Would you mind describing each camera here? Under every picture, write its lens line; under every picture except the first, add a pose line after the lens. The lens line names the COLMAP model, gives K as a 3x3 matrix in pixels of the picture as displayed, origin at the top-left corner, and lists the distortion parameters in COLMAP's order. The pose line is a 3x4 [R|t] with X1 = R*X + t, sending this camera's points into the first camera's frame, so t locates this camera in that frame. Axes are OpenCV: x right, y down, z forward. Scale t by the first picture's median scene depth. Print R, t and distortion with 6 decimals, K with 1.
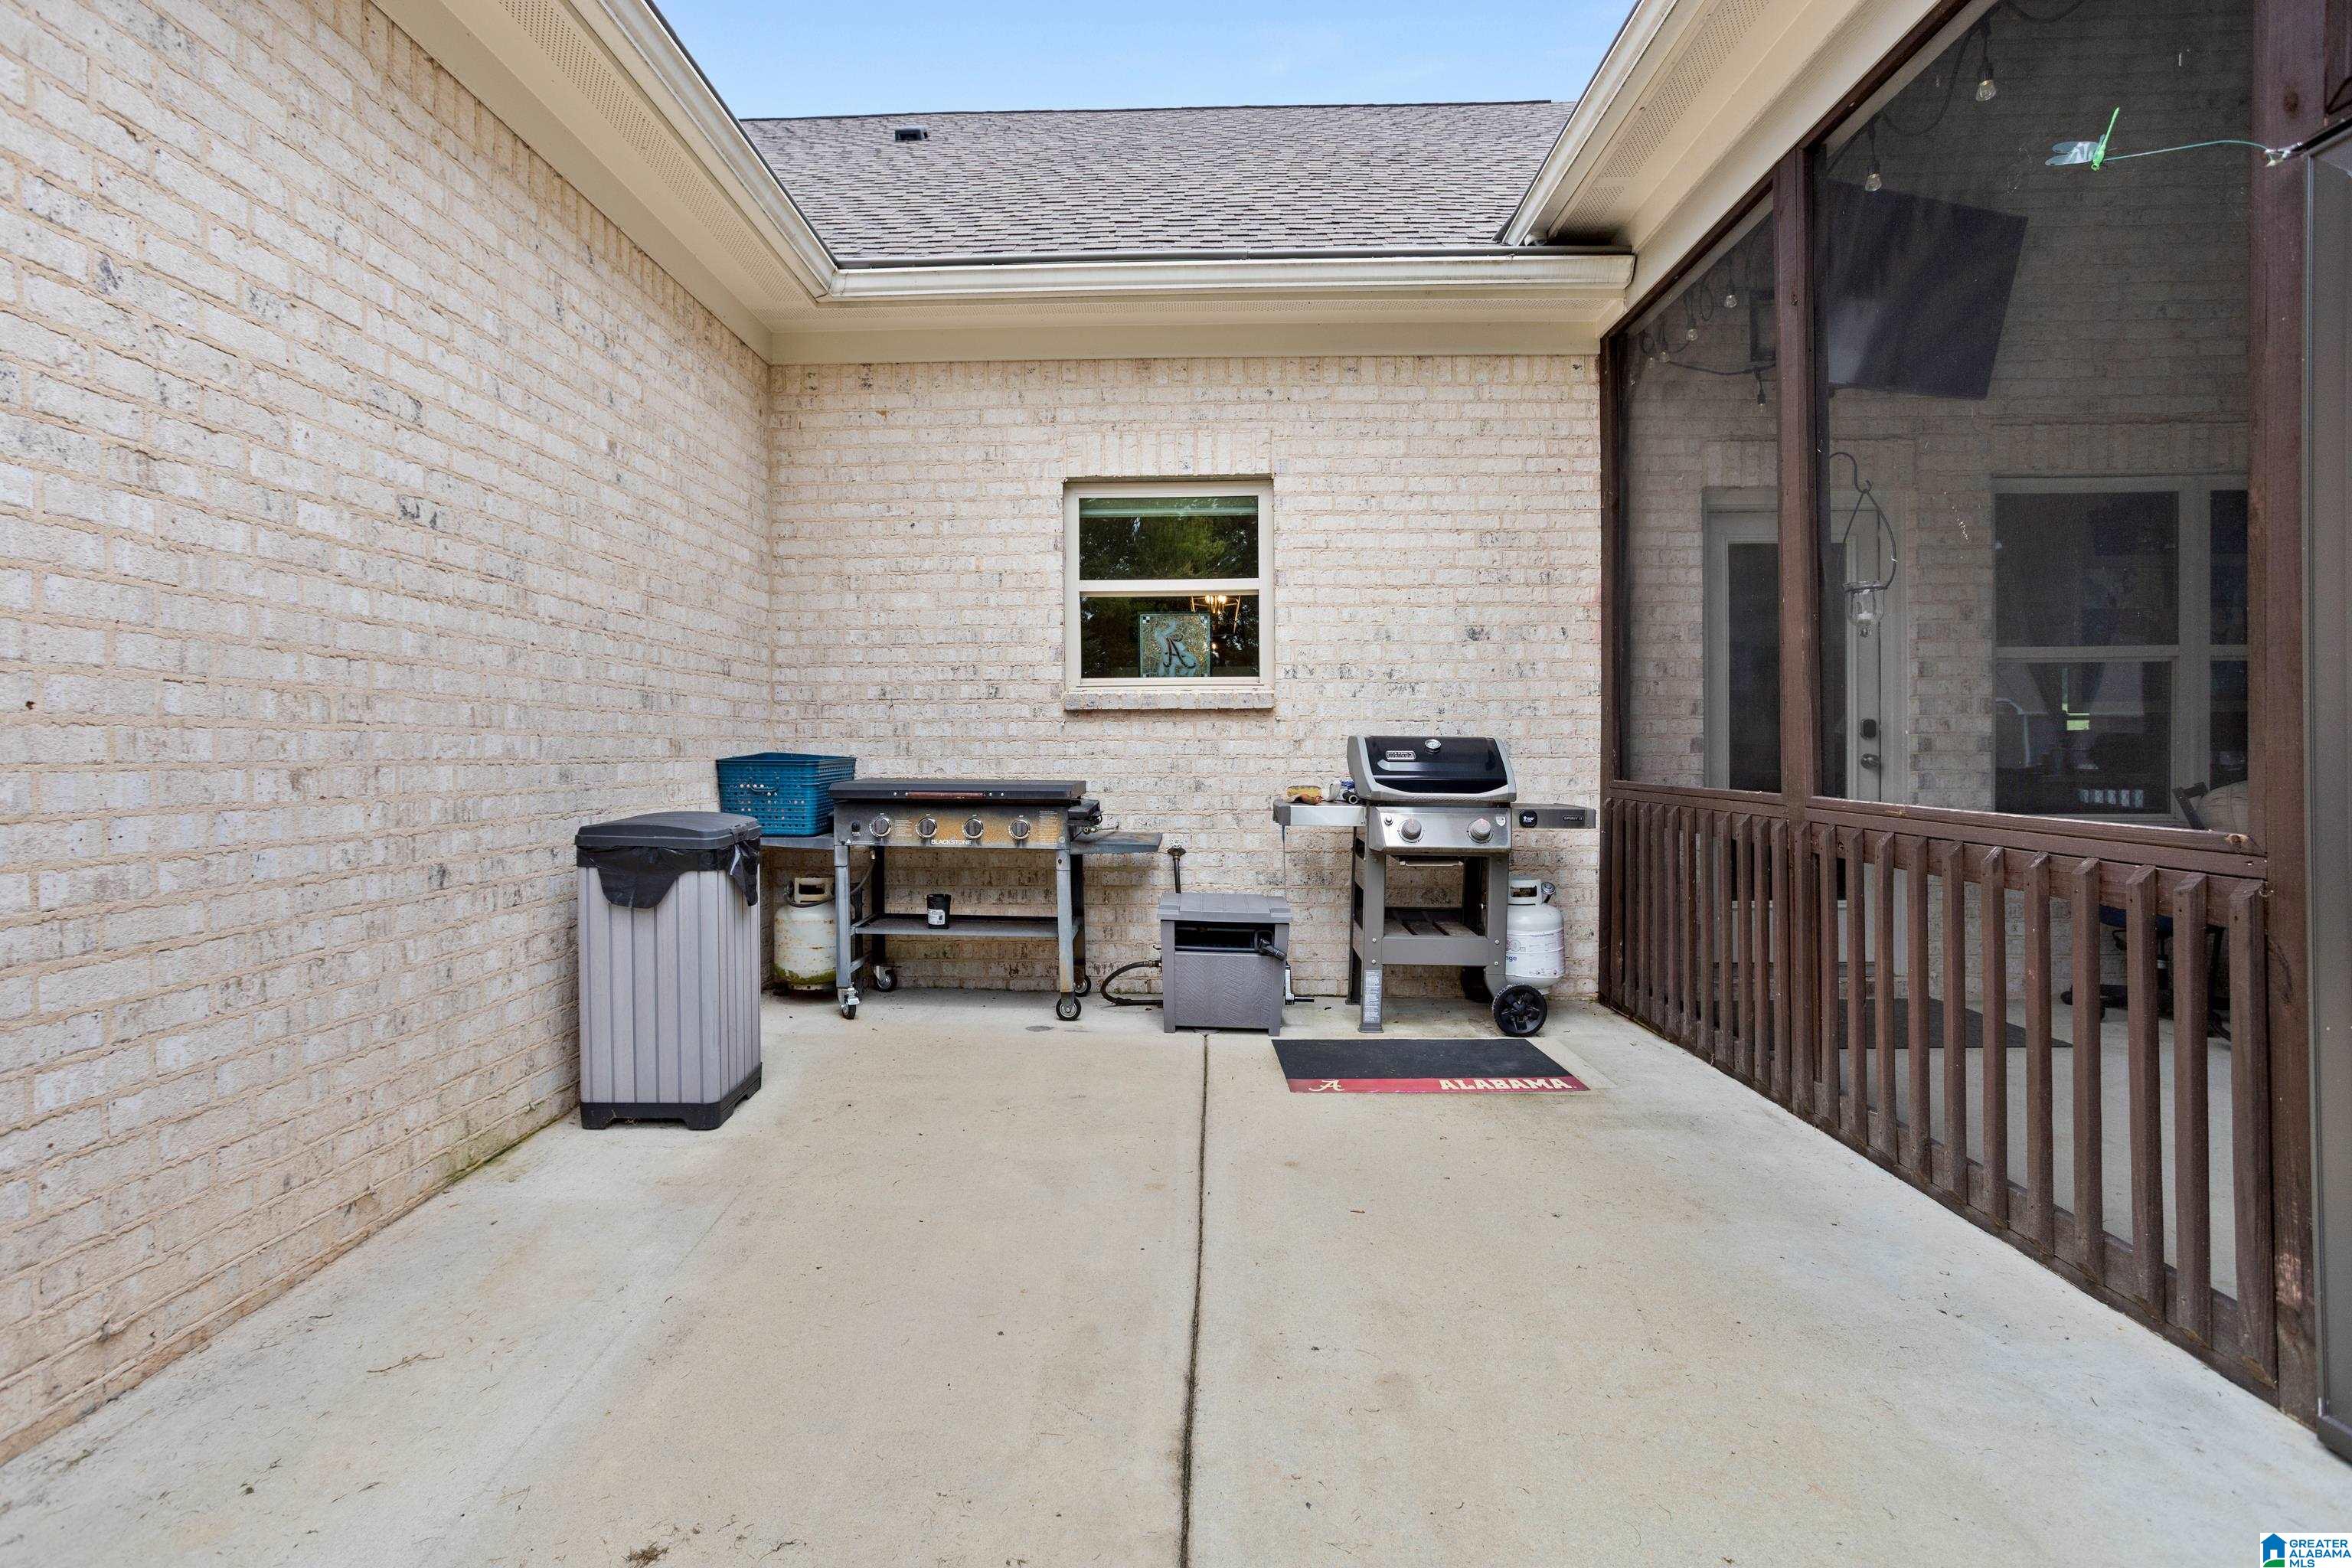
lens RADIAL K [[1155.4, 0, 1167.5], [0, 1155.4, 775.4], [0, 0, 1]] dist [-0.036869, 0.017820]
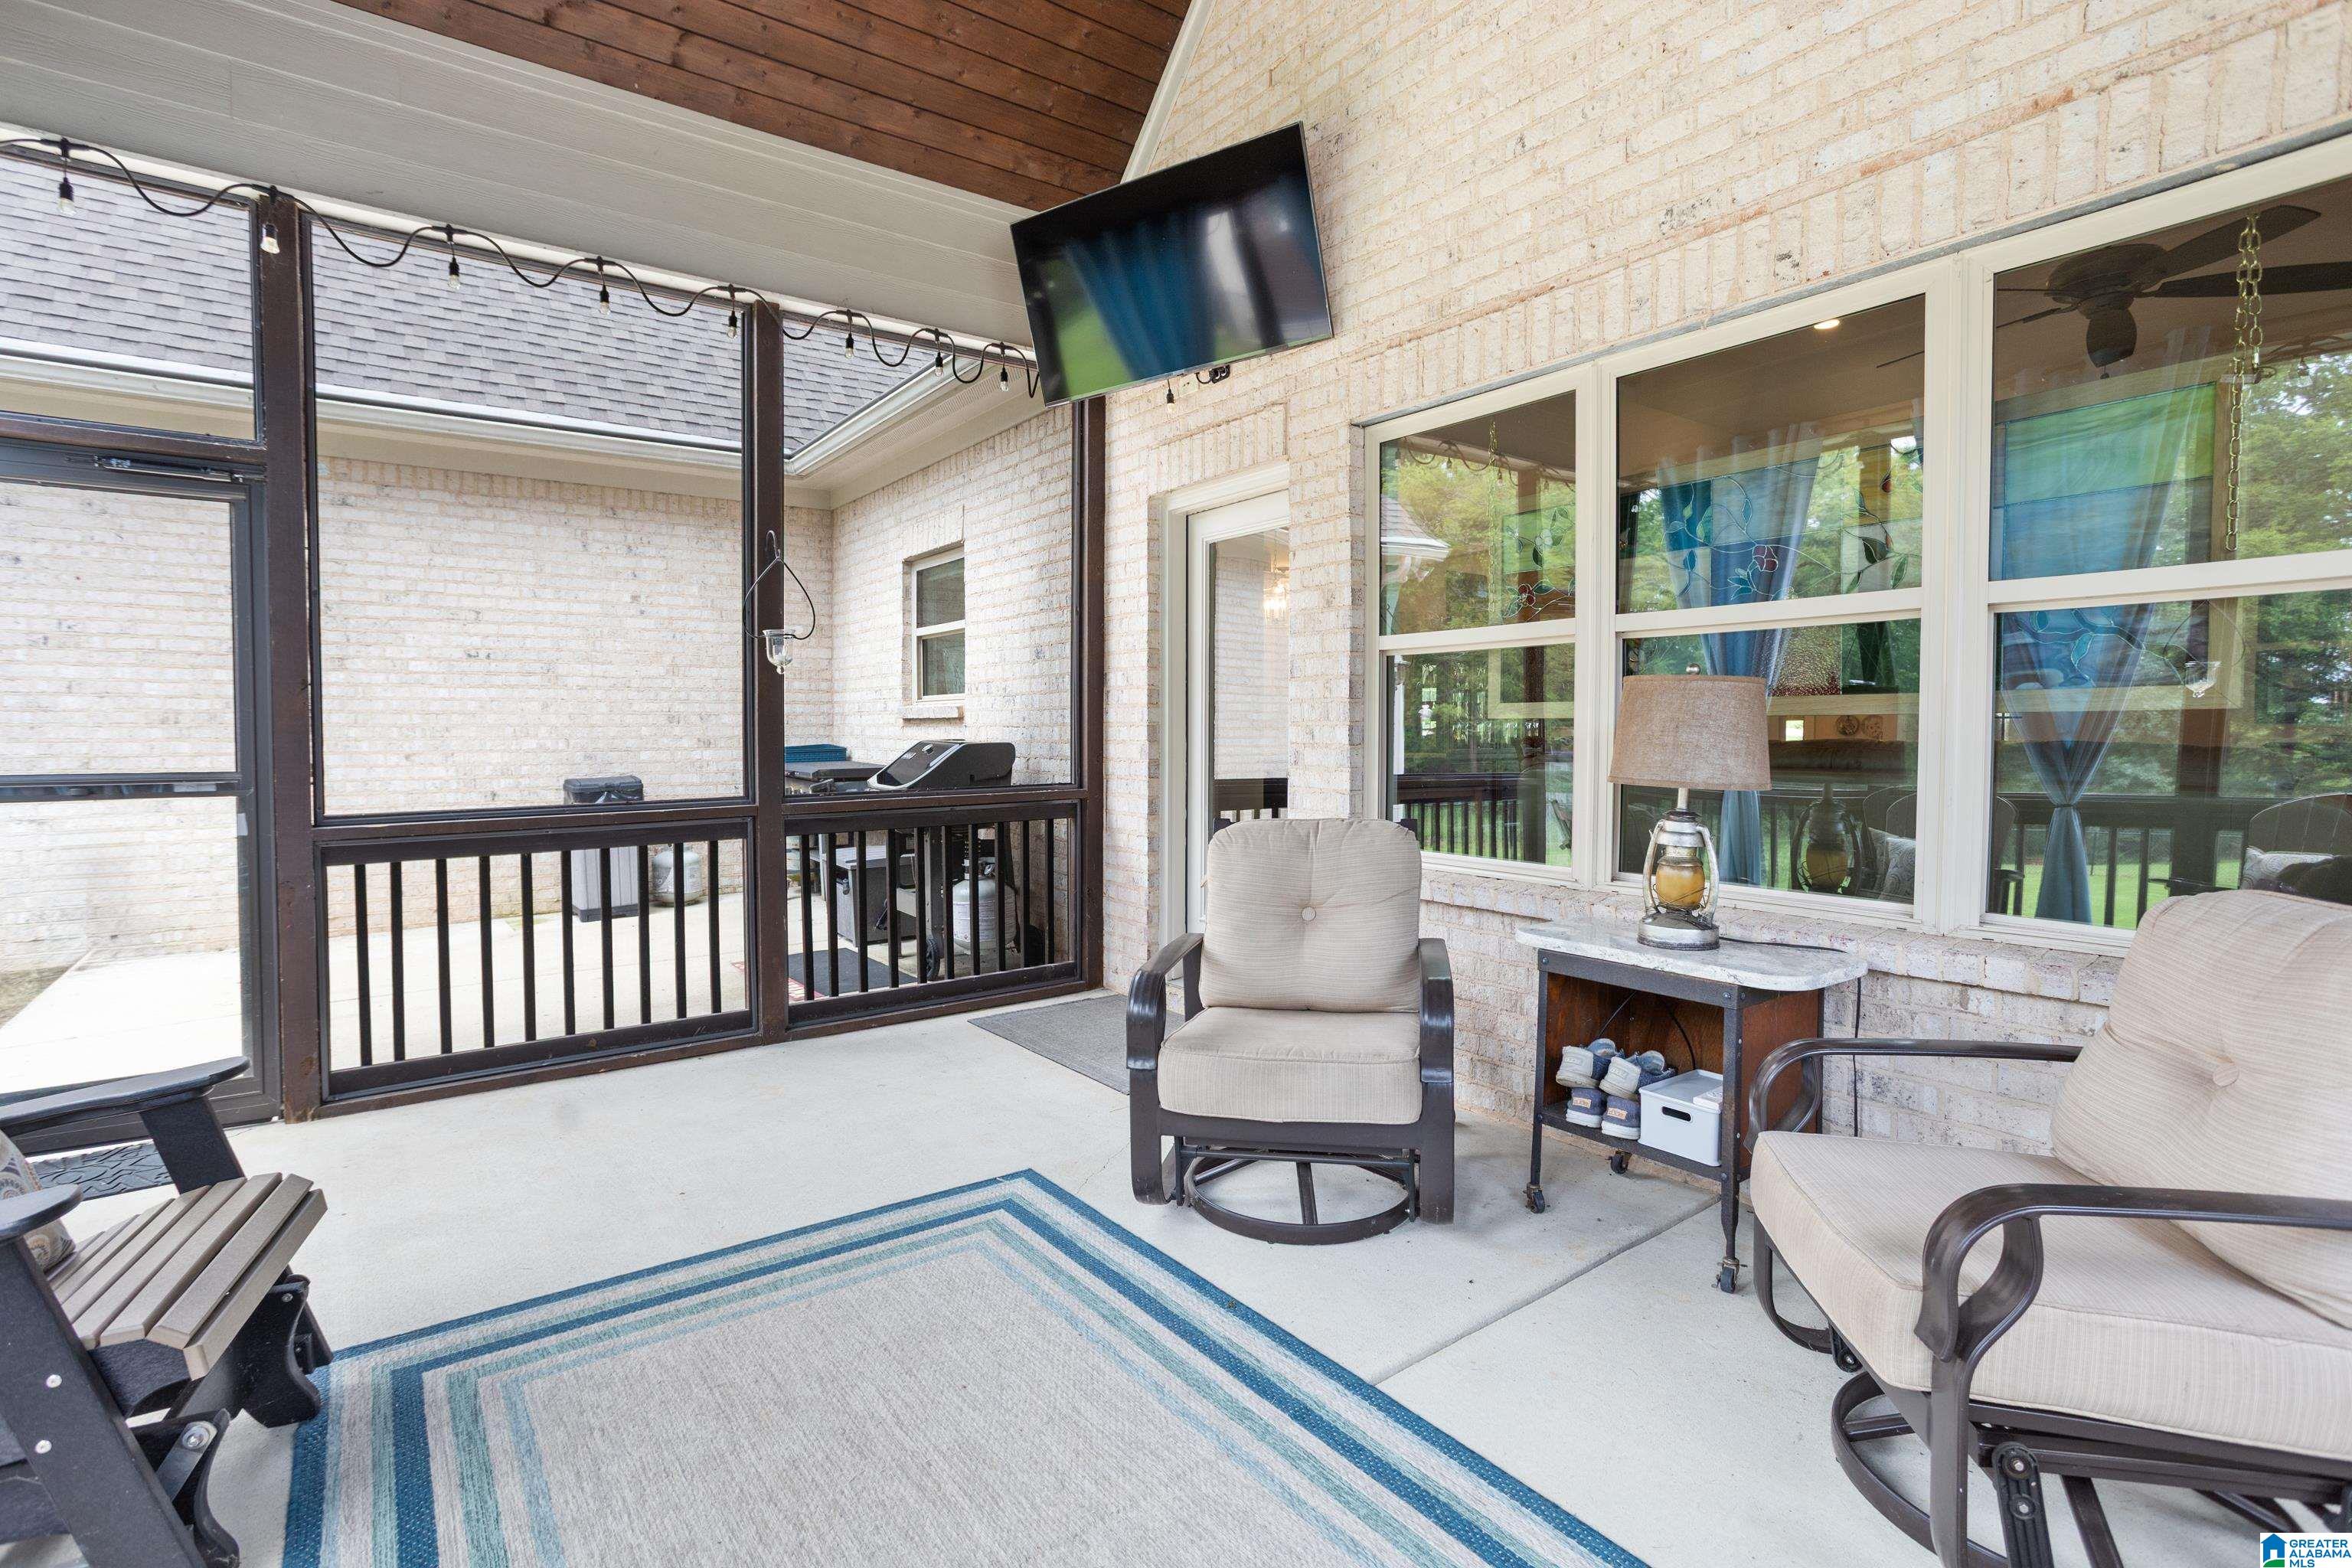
lens RADIAL K [[1155.4, 0, 1129.9], [0, 1155.4, 761.3], [0, 0, 1]] dist [-0.036869, 0.017820]
pose [[0.580437, 0.028320, -0.813812, 2.245960], [-0.017195, 0.999598, 0.022521, -0.070607], [0.814123, 0.000922, 0.580691, 0.677052]]
